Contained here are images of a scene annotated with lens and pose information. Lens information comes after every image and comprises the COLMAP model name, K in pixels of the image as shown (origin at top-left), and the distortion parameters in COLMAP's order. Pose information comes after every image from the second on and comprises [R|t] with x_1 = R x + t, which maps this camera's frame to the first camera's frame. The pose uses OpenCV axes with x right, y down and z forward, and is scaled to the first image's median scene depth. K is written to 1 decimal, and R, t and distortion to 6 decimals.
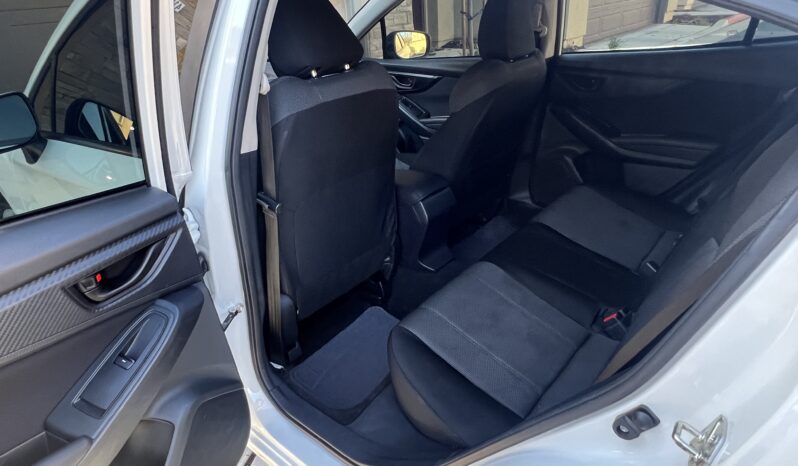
lens RADIAL K [[484.2, 0, 400.9], [0, 484.2, 236.0], [0, 0, 1]] dist [-0.007255, 0.000658]
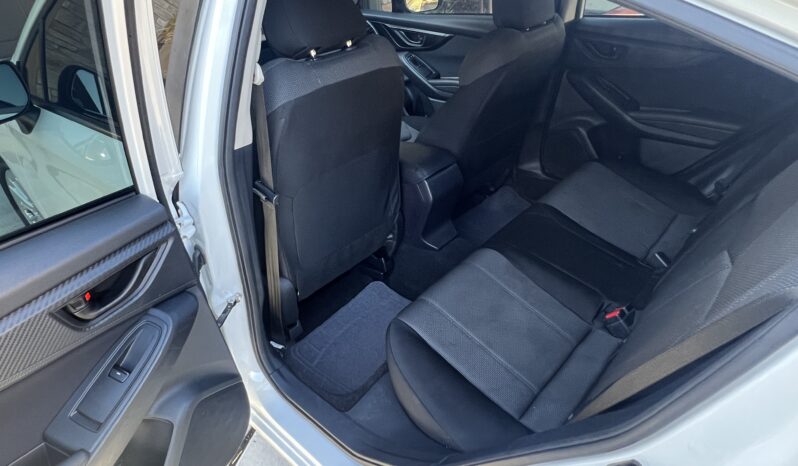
lens RADIAL K [[484.2, 0, 399.9], [0, 484.2, 233.0], [0, 0, 1]] dist [-0.007255, 0.000658]
pose [[0.999499, 0.025583, -0.018618, 0.013368], [-0.023140, 0.992342, 0.121333, -0.102740], [0.021579, -0.120842, 0.992437, 0.032431]]
